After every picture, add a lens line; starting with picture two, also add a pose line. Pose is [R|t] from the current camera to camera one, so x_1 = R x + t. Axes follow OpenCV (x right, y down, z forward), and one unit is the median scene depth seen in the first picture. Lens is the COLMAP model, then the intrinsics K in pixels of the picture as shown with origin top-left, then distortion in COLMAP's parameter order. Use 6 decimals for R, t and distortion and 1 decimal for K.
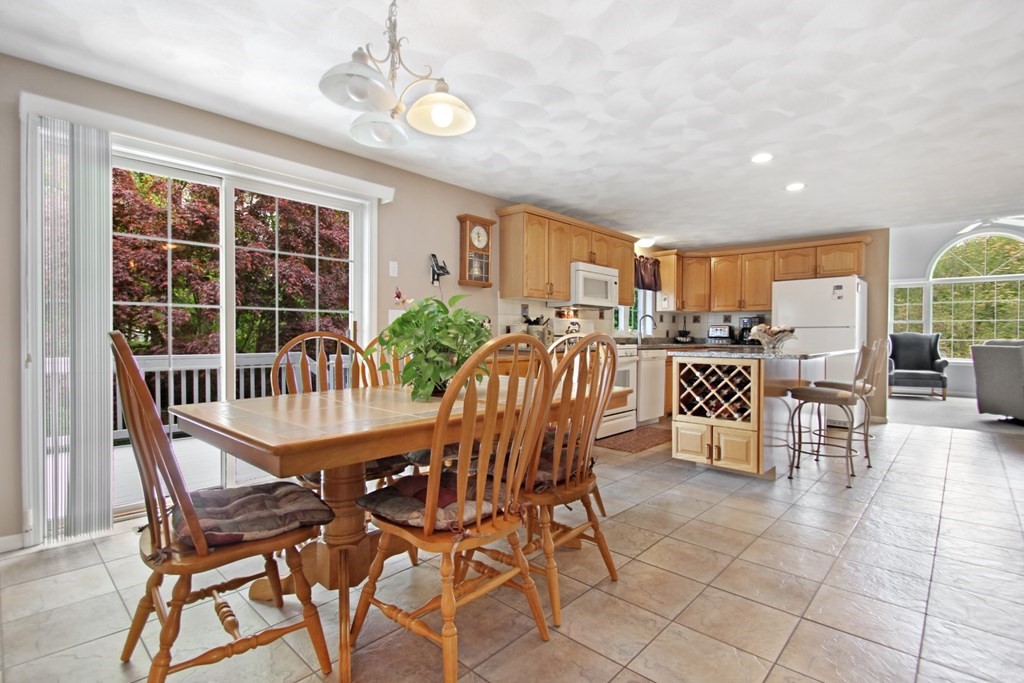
lens RADIAL K [[493.6, 0, 512.0], [0, 493.6, 341.5], [0, 0, 1]] dist [-0.000779, -0.000581]
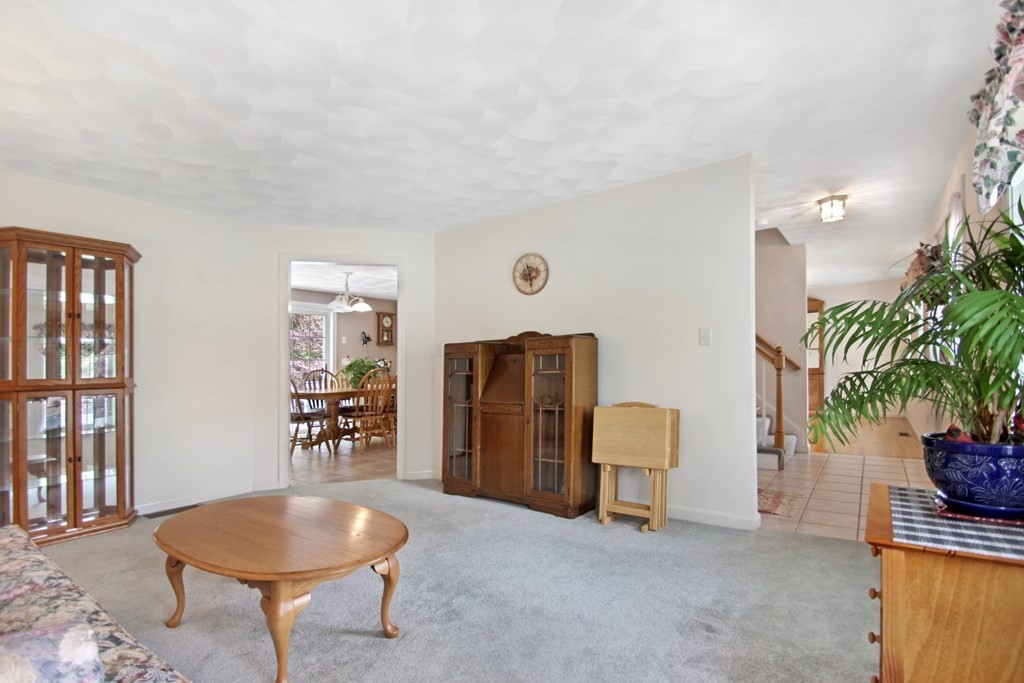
lens RADIAL K [[482.3, 0, 509.5], [0, 482.3, 363.1], [0, 0, 1]] dist [-0.000484, -0.000374]
pose [[0.994576, -0.025709, 0.100783, 0.250405], [0.027526, 0.999482, -0.016682, 0.011572], [-0.100301, 0.019366, 0.994769, -1.121924]]
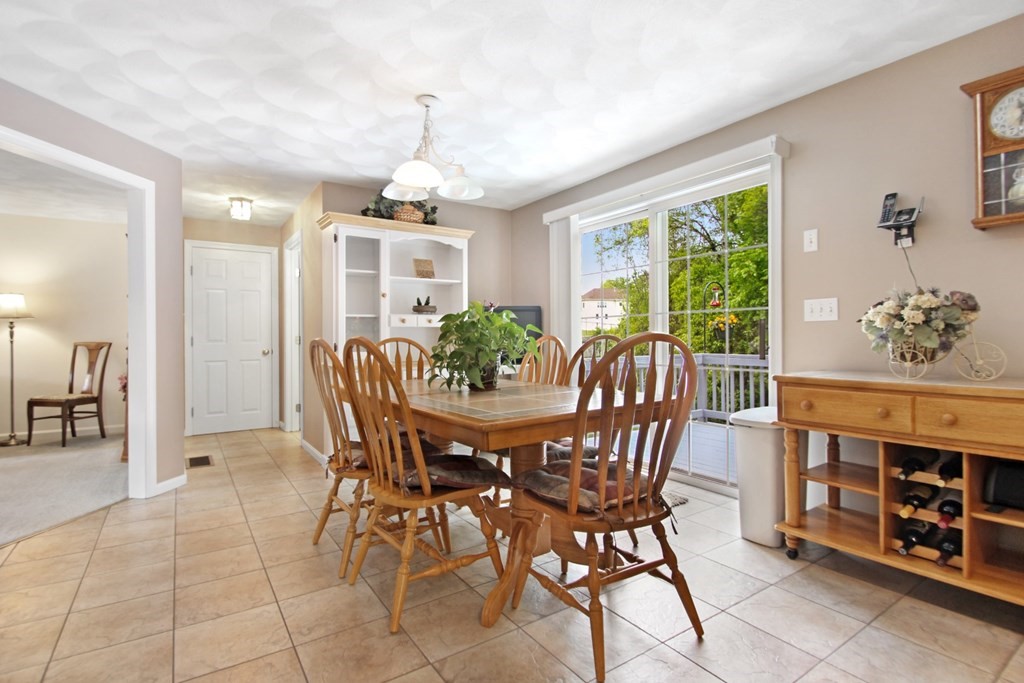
lens RADIAL K [[493.6, 0, 512.0], [0, 493.6, 341.5], [0, 0, 1]] dist [-0.000779, -0.000581]
pose [[-0.227340, 0.002491, -0.973812, 0.483388], [-0.004491, 0.999983, 0.003607, -0.005589], [0.973805, 0.005193, -0.227325, 0.683303]]
